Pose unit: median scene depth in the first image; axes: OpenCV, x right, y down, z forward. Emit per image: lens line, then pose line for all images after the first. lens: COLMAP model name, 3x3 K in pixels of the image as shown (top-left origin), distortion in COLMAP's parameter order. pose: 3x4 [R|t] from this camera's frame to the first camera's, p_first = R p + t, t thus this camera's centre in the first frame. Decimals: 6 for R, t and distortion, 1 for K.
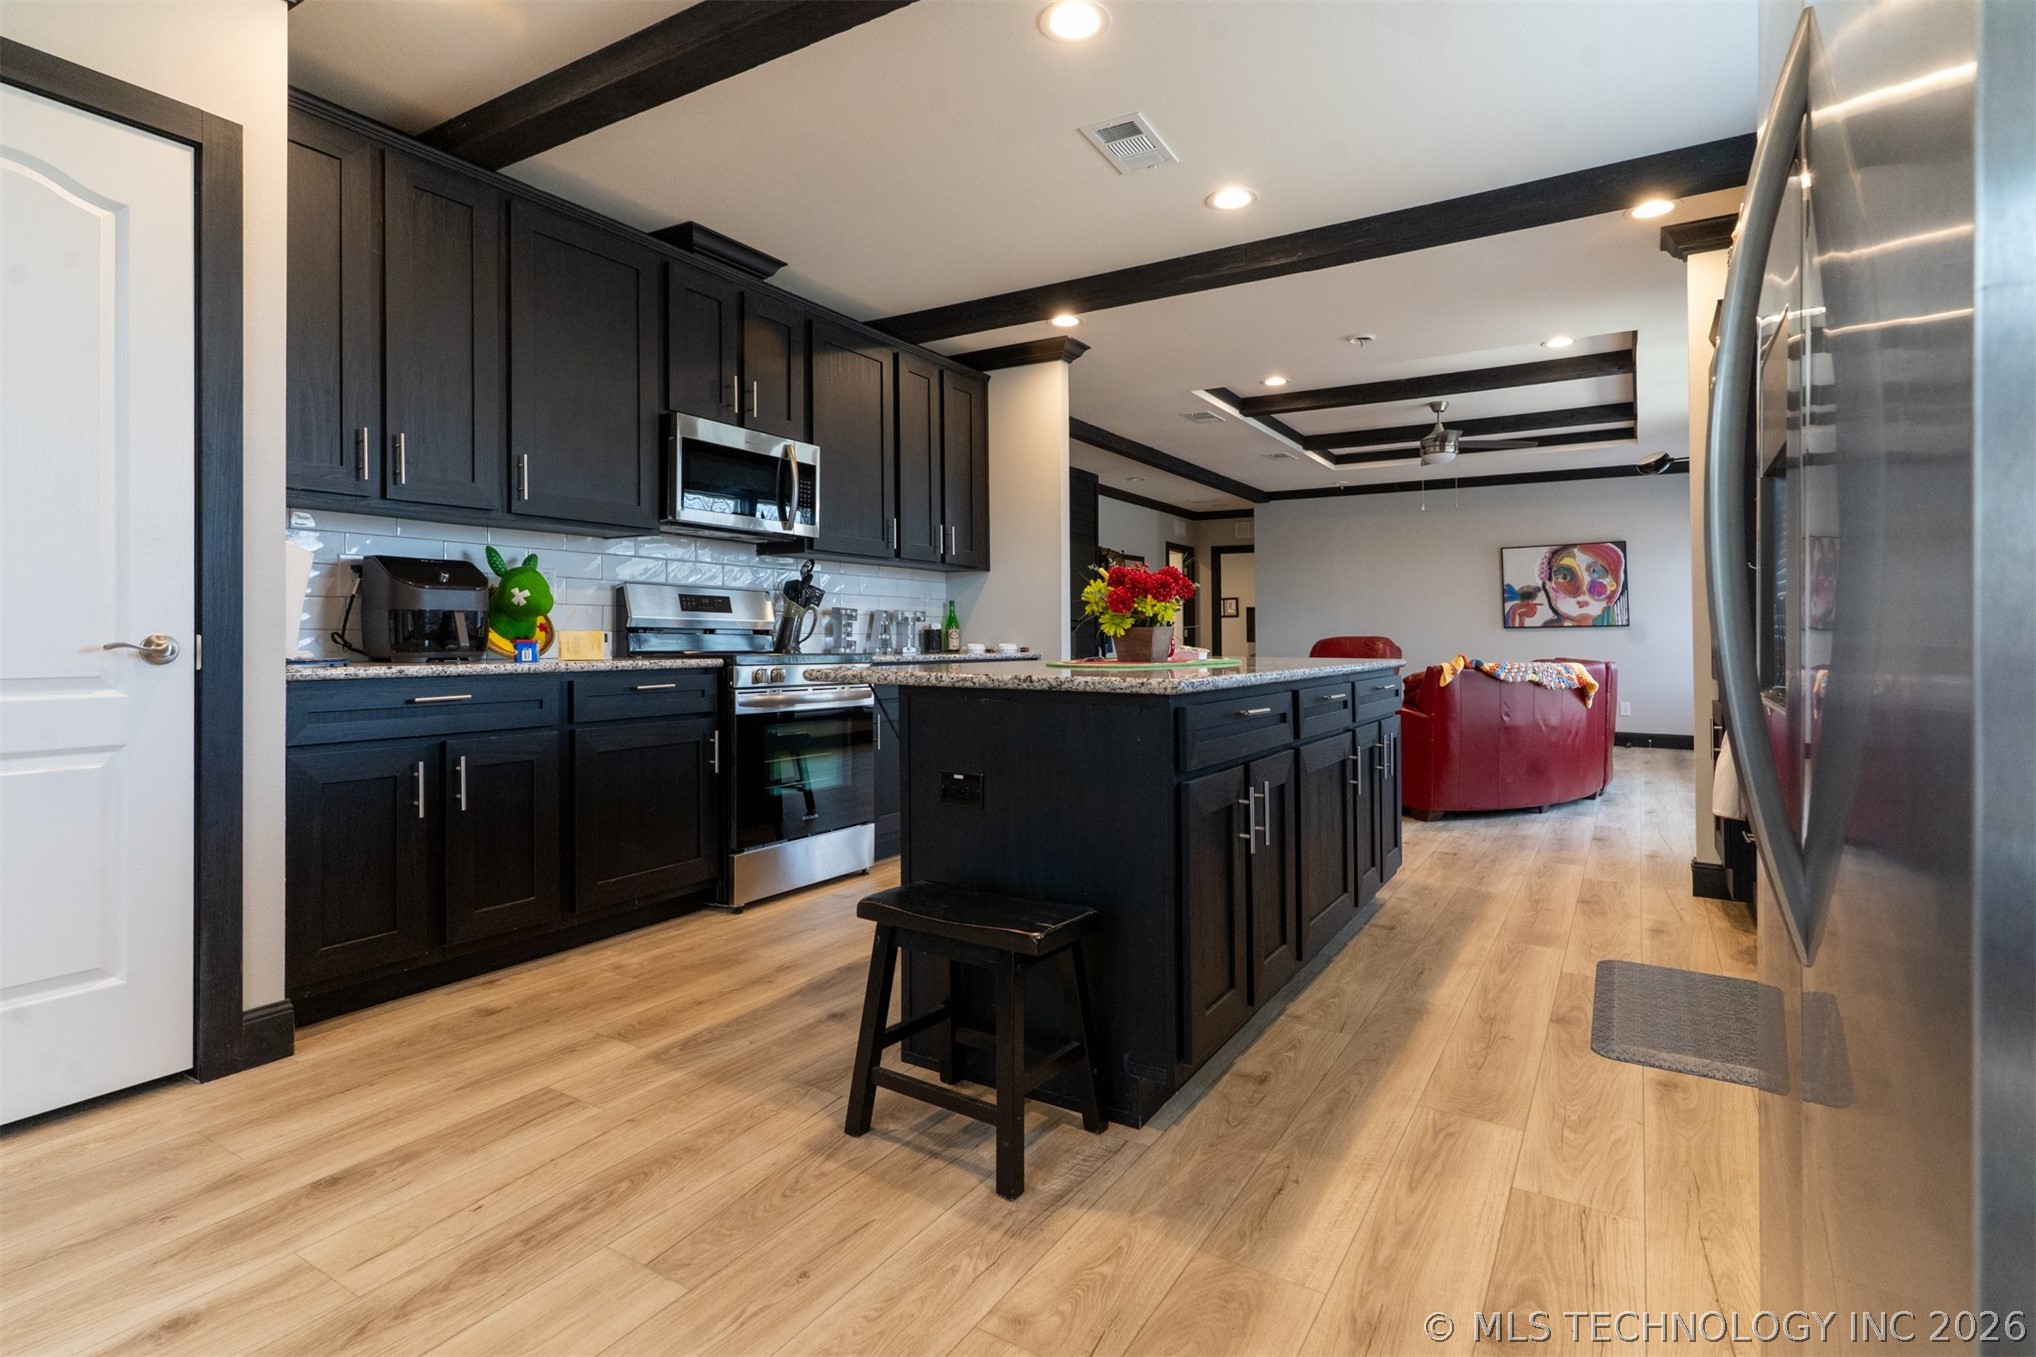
lens RADIAL K [[996.5, 0, 1001.8], [0, 996.5, 640.0], [0, 0, 1]] dist [0.001043, -0.000129]
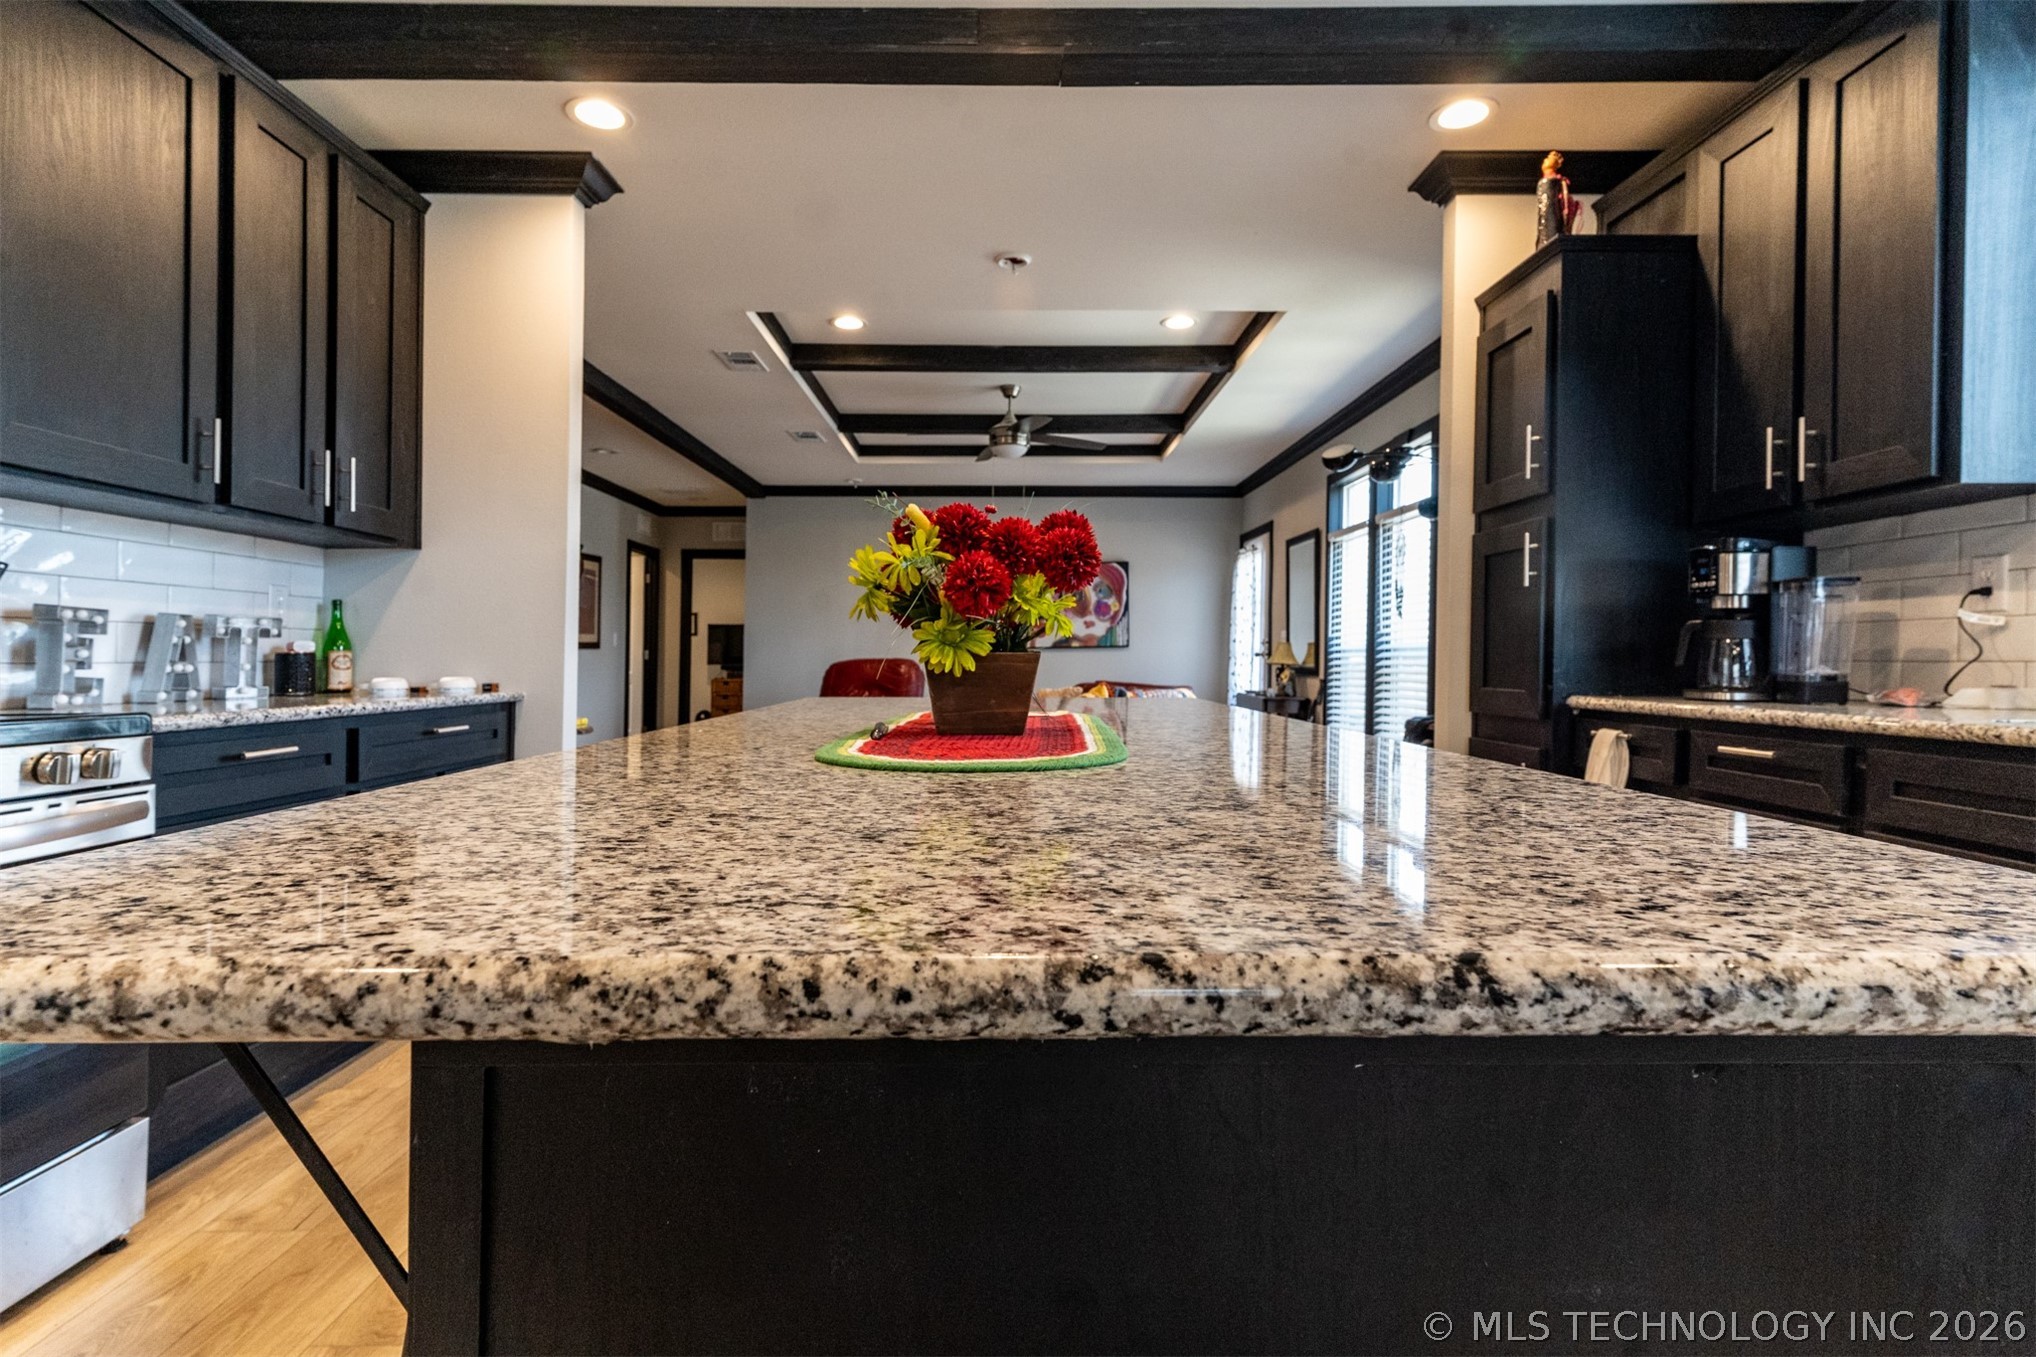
lens RADIAL K [[1022.3, 0, 1013.0], [0, 1022.3, 623.5], [0, 0, 1]] dist [0.001400, 0.000583]
pose [[0.836810, 0.013625, 0.547323, -0.048838], [0.005958, 0.999404, -0.033989, -0.005289], [-0.547460, 0.031704, 0.836231, 0.339431]]
